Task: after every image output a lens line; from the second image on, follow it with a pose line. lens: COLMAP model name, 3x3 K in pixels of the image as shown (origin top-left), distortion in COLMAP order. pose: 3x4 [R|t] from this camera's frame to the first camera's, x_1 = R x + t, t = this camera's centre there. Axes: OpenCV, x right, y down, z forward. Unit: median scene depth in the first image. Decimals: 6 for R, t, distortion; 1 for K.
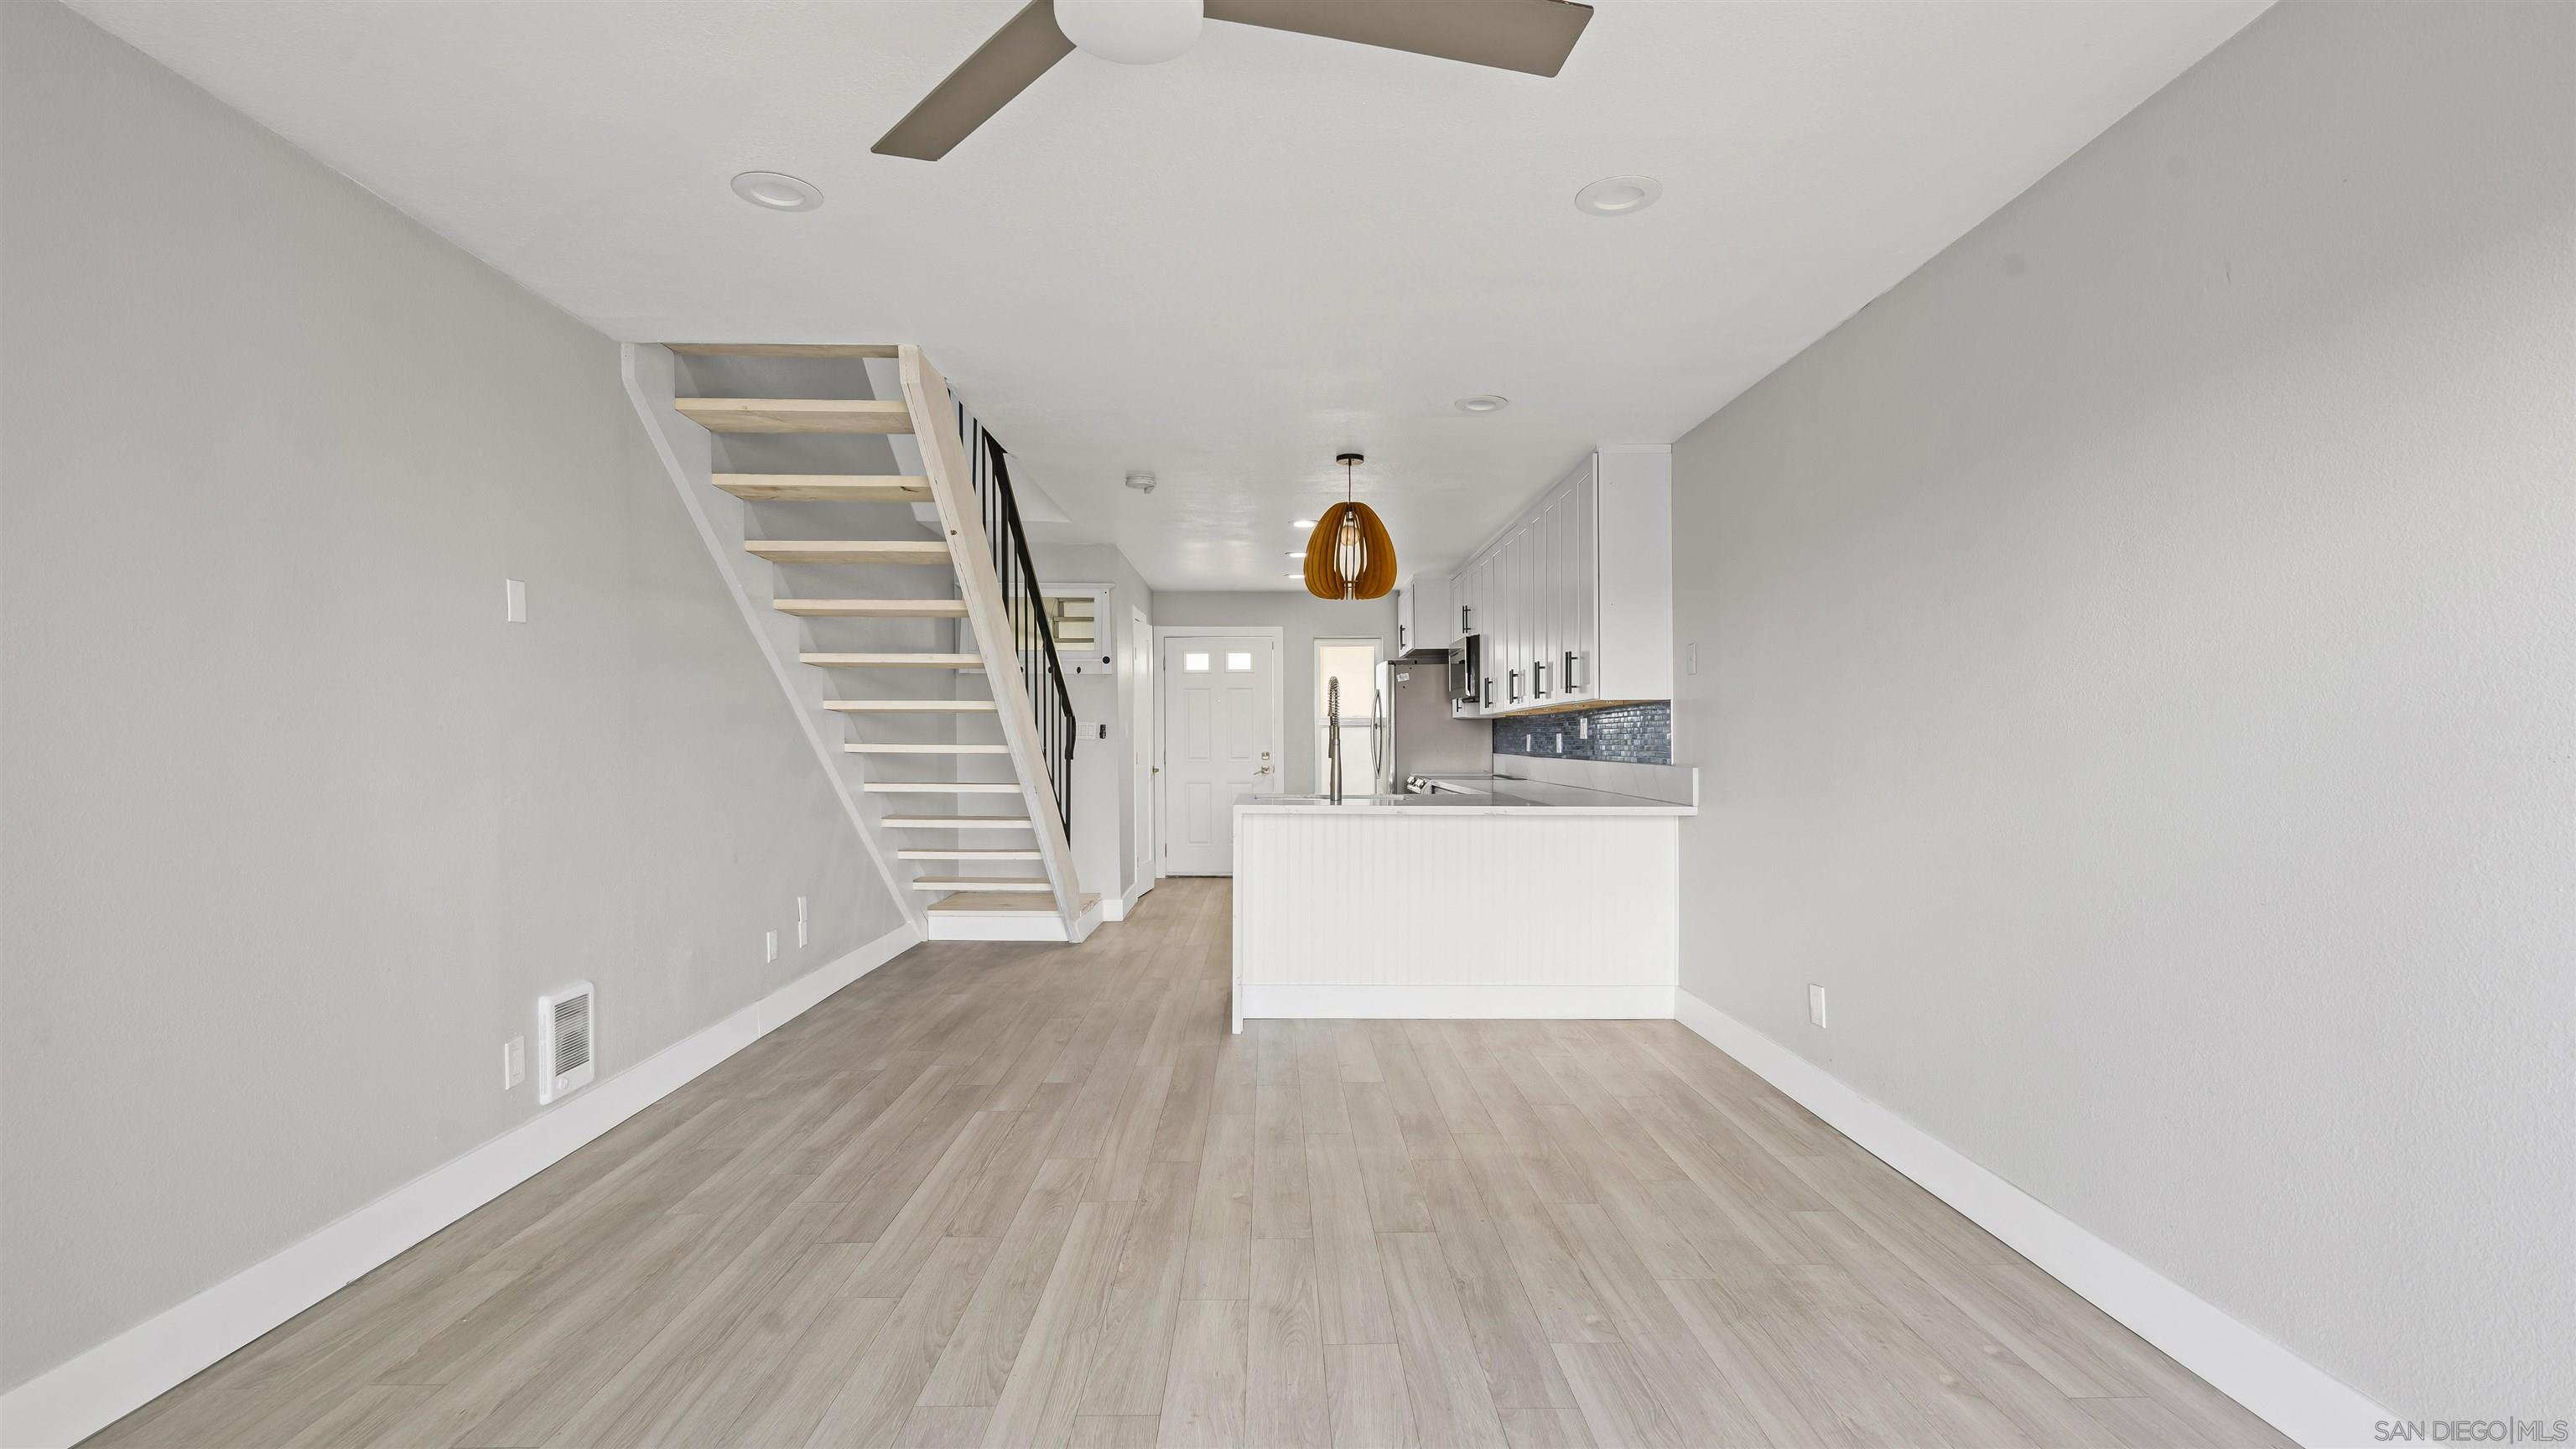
lens RADIAL K [[1165.0, 0, 1292.0], [0, 1165.0, 742.6], [0, 0, 1]] dist [-0.000375, 0.000176]
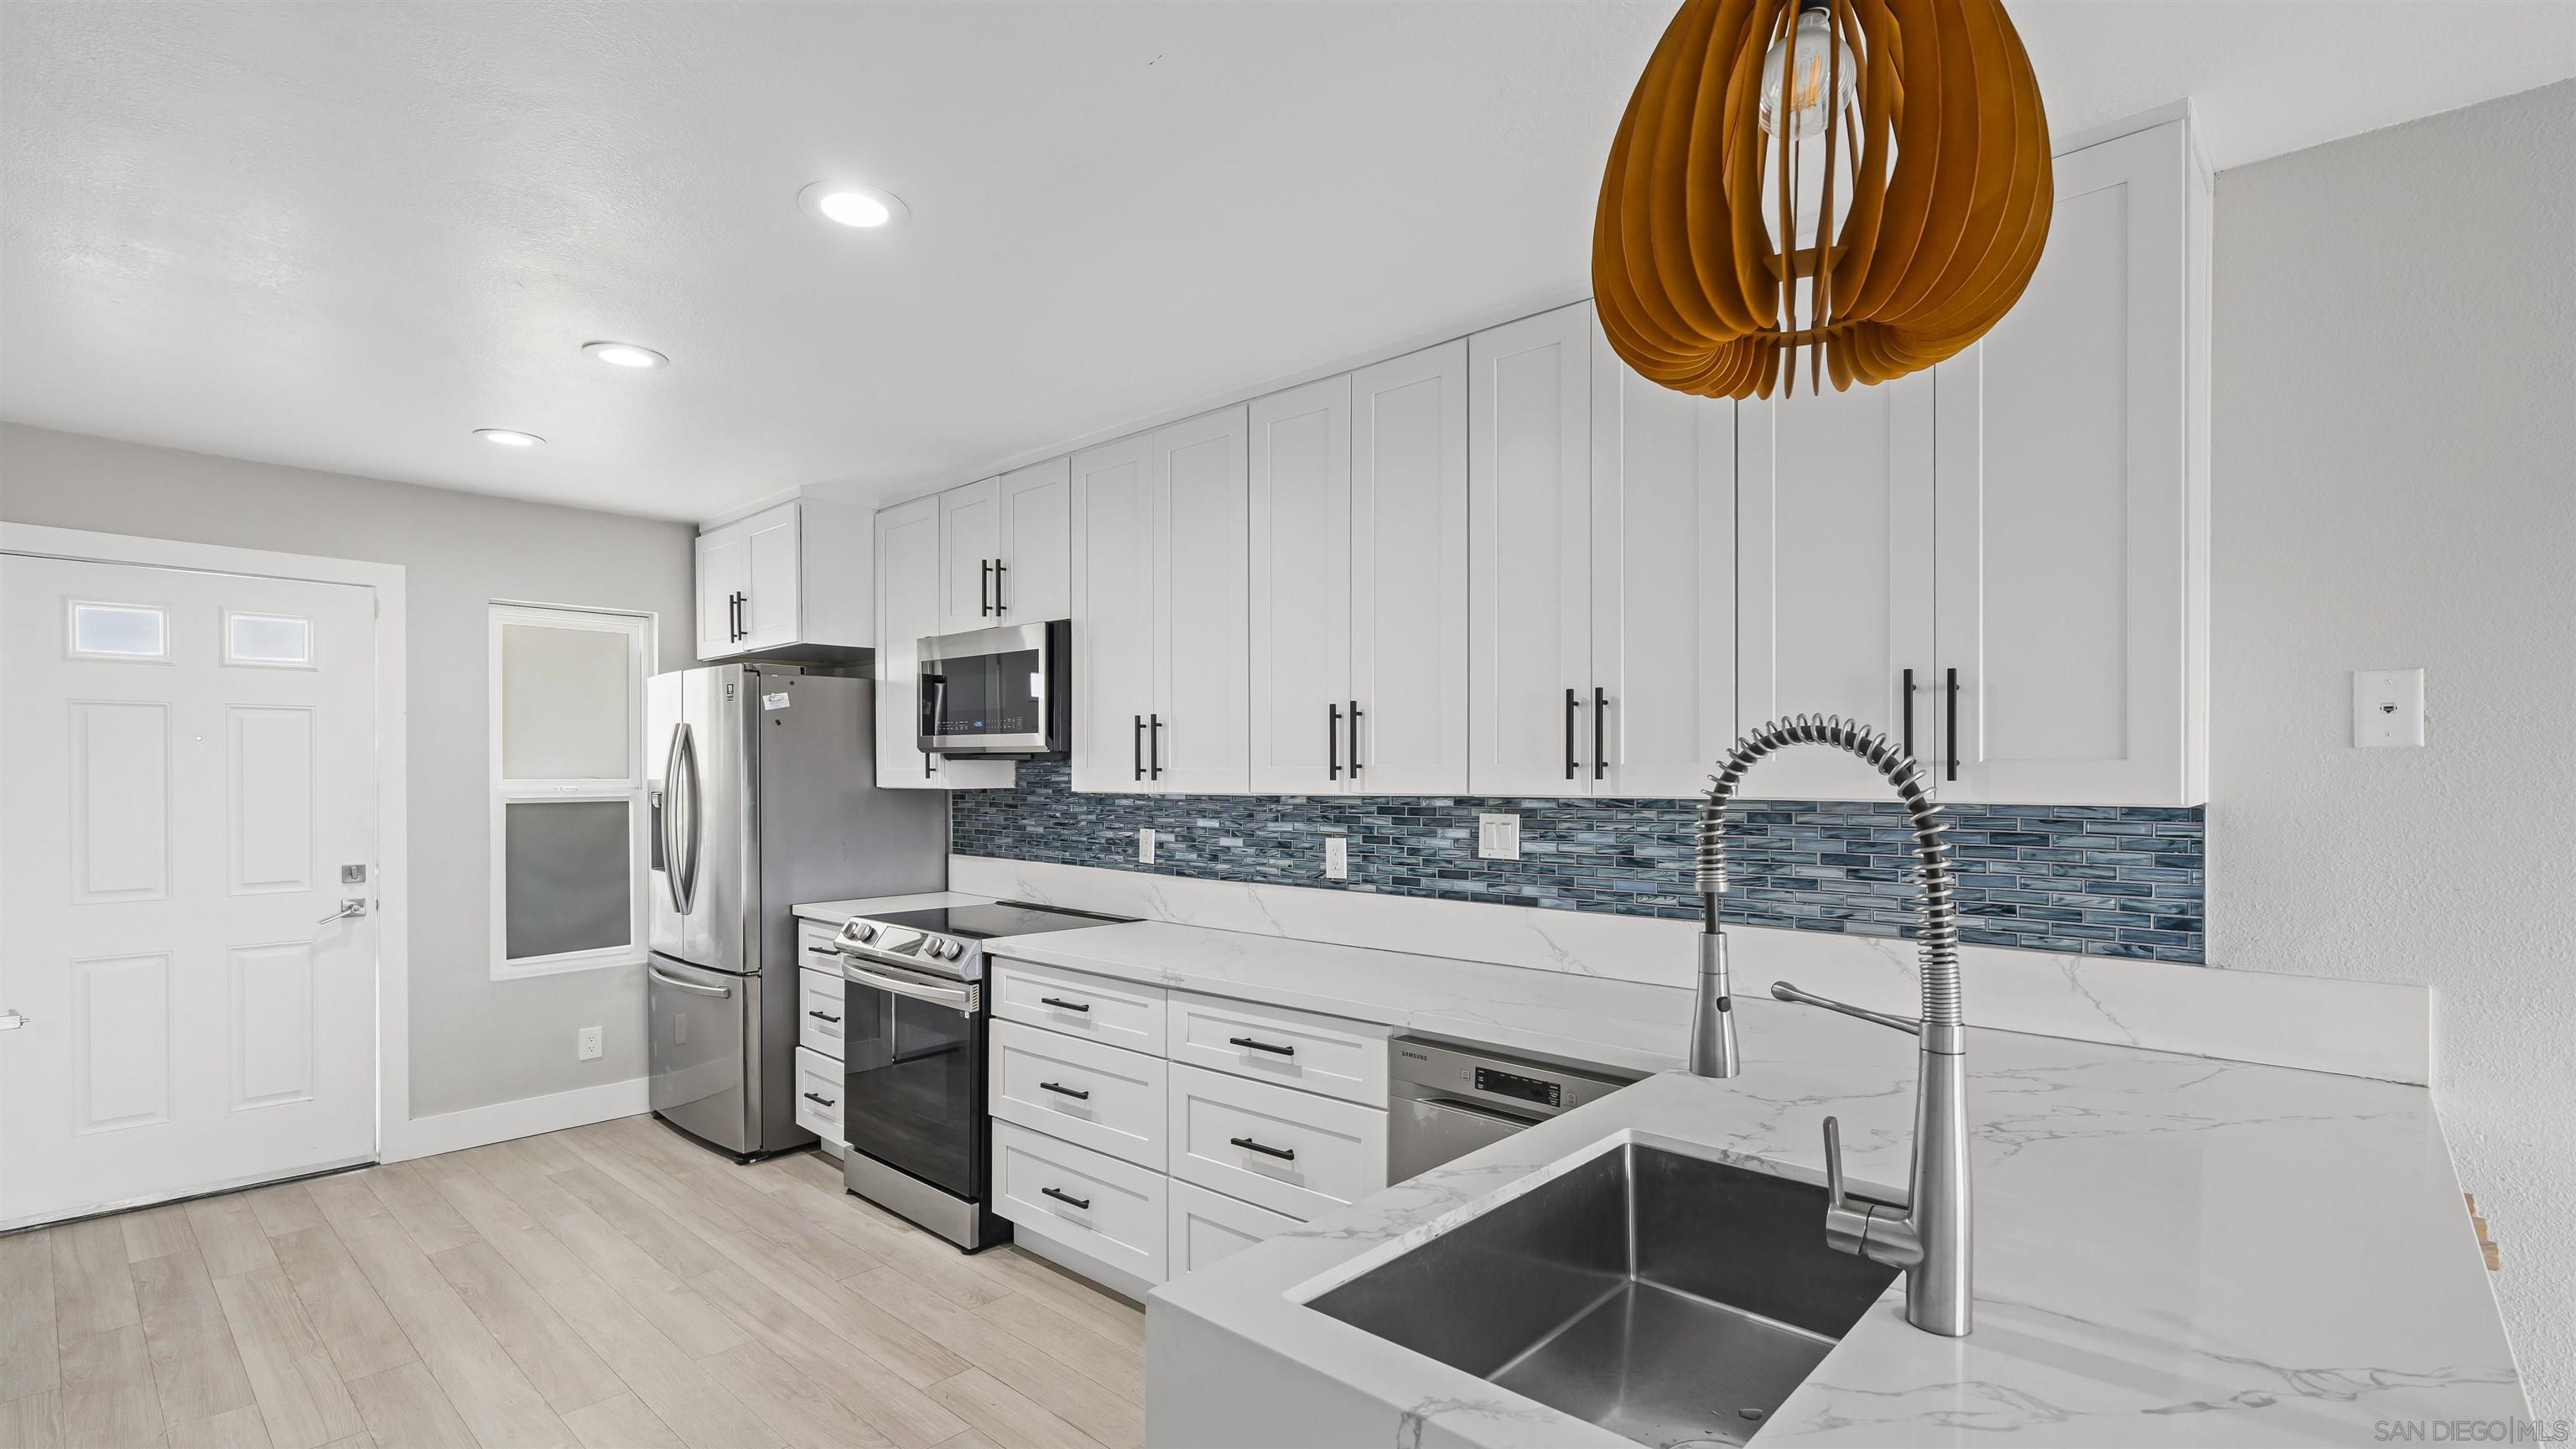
lens RADIAL K [[1165.0, 0, 1279.5], [0, 1165.0, 757.3], [0, 0, 1]] dist [-0.000375, 0.000176]
pose [[0.687710, 0.012757, 0.725874, -0.267016], [-0.000552, 0.999854, -0.017049, -0.064657], [-0.725986, 0.011325, 0.687617, 1.341844]]
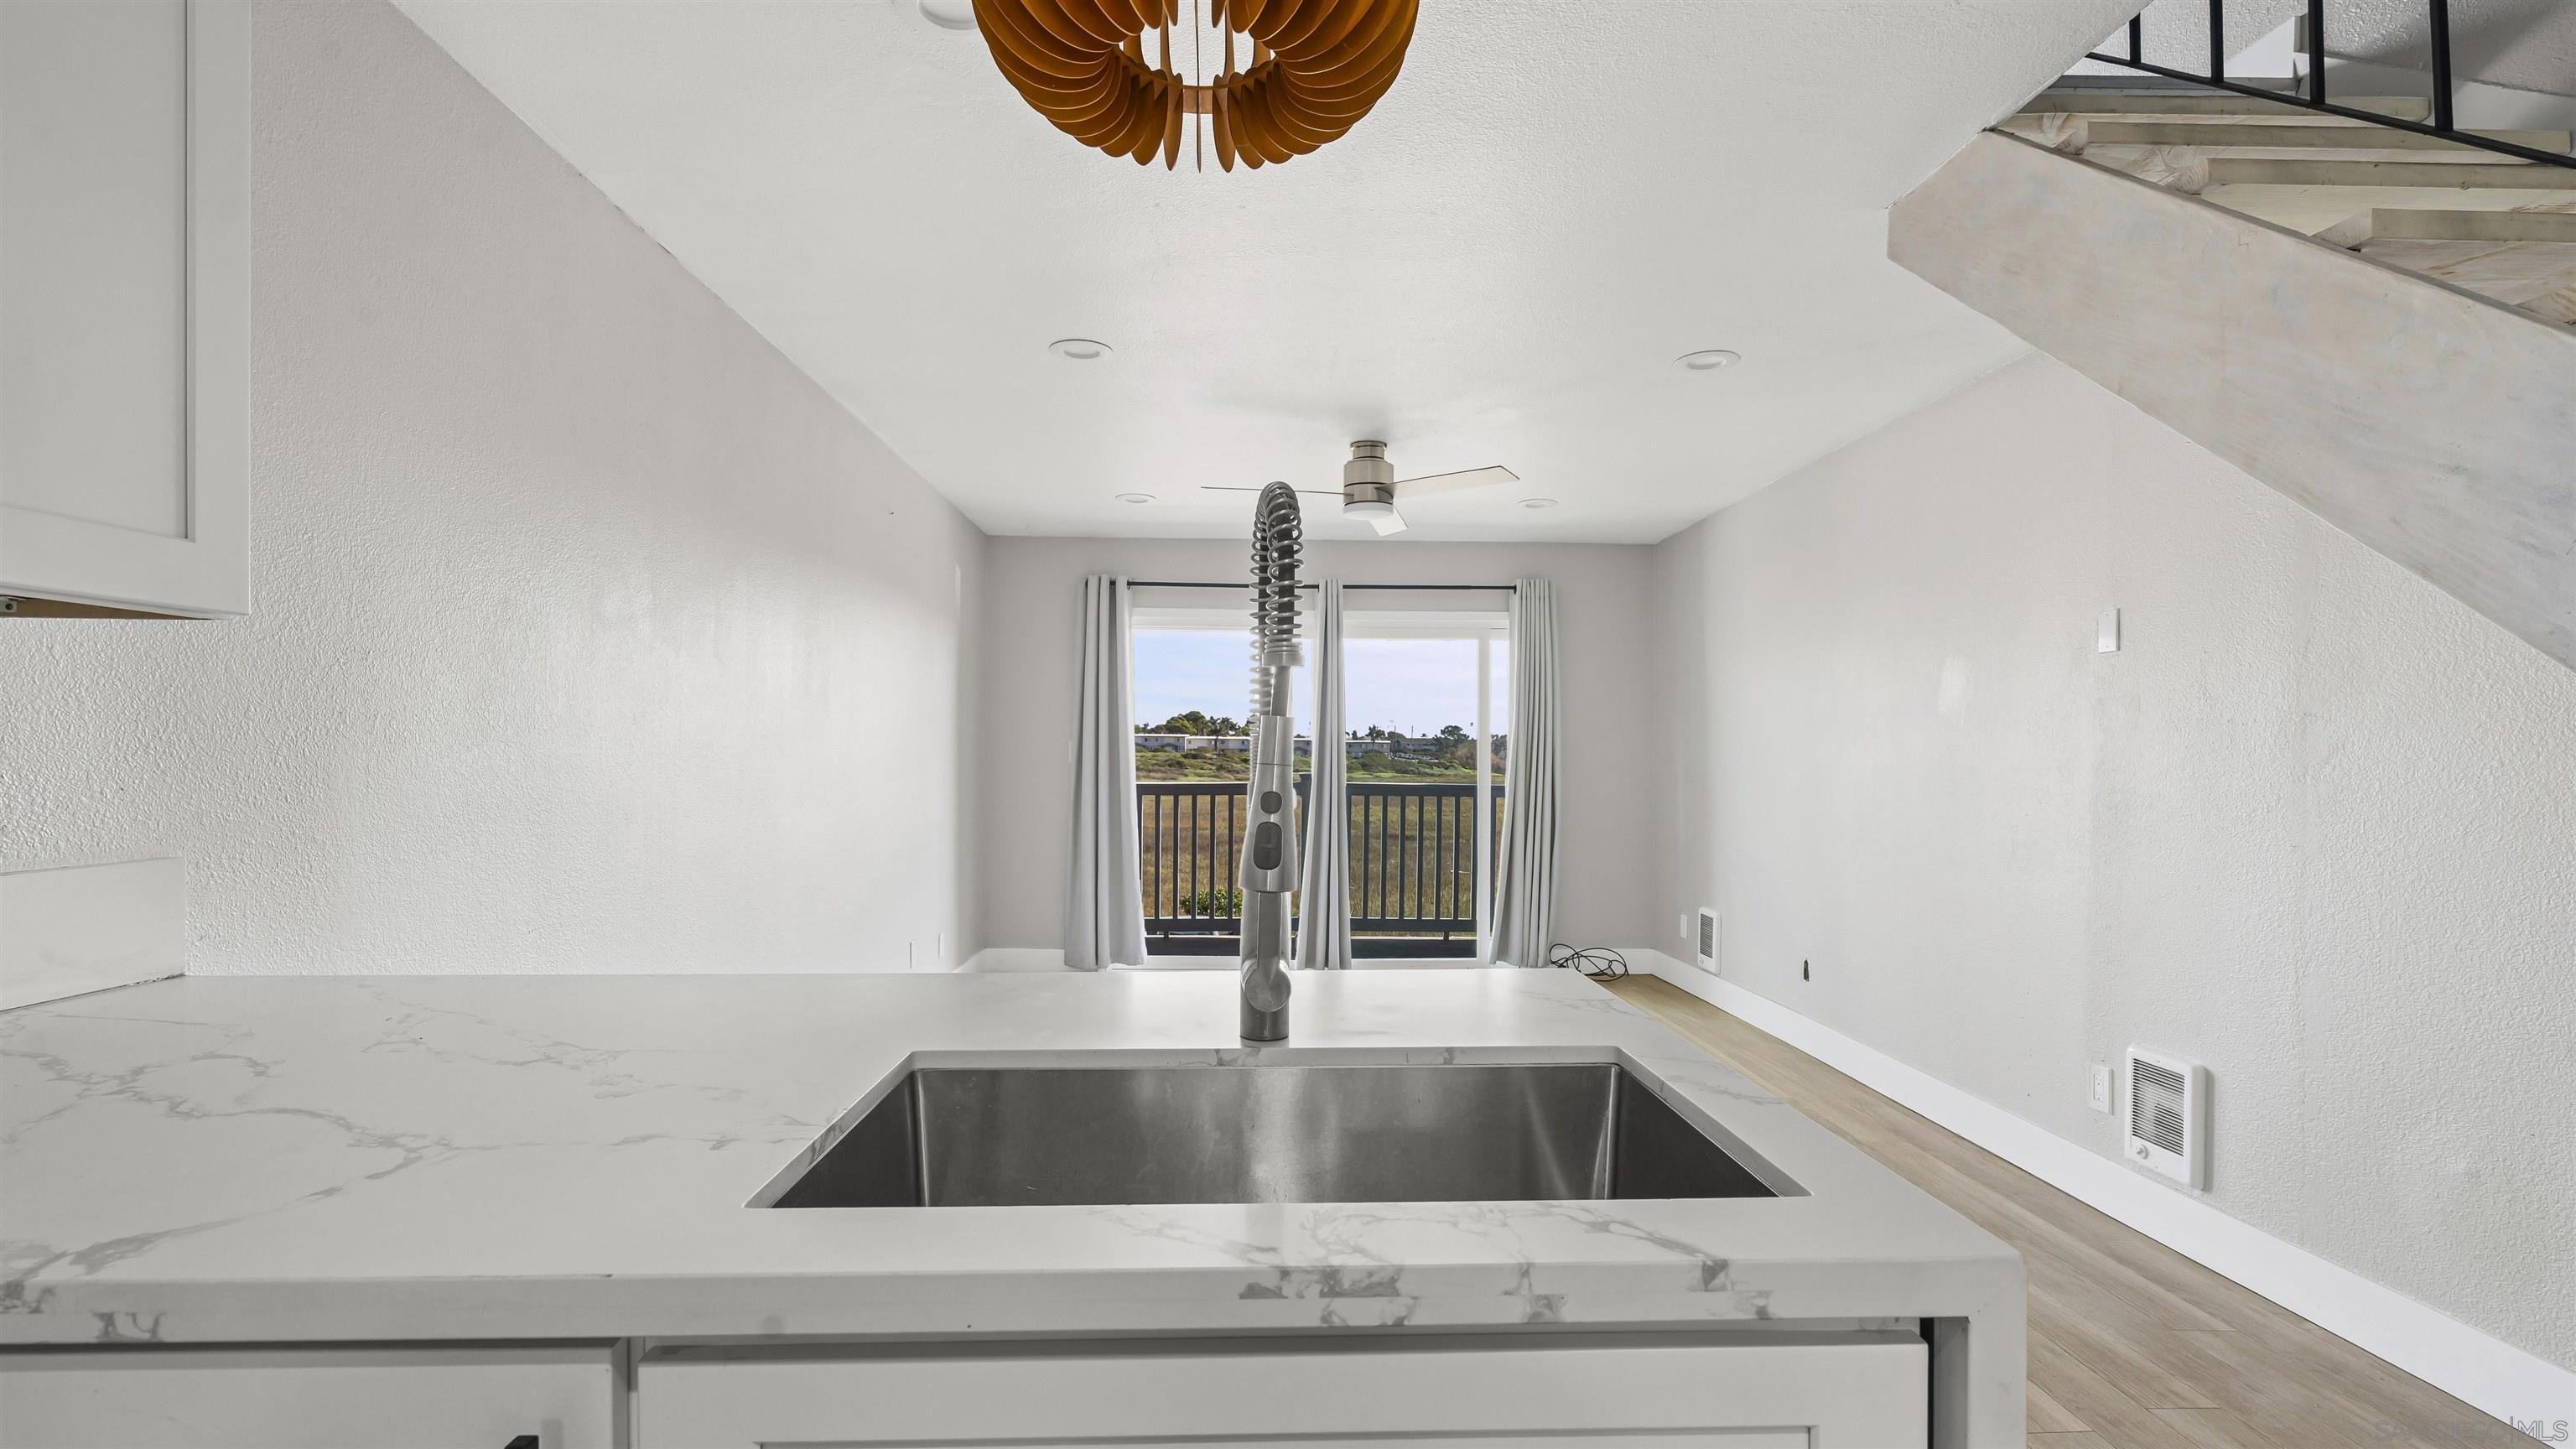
lens RADIAL K [[1165.0, 0, 1269.6], [0, 1165.0, 742.5], [0, 0, 1]] dist [-0.000375, 0.000176]
pose [[-0.999933, -0.001466, -0.011516, 0.057710], [-0.001451, 0.999998, -0.001284, -0.020377], [0.011518, -0.001267, -0.999933, 1.758451]]
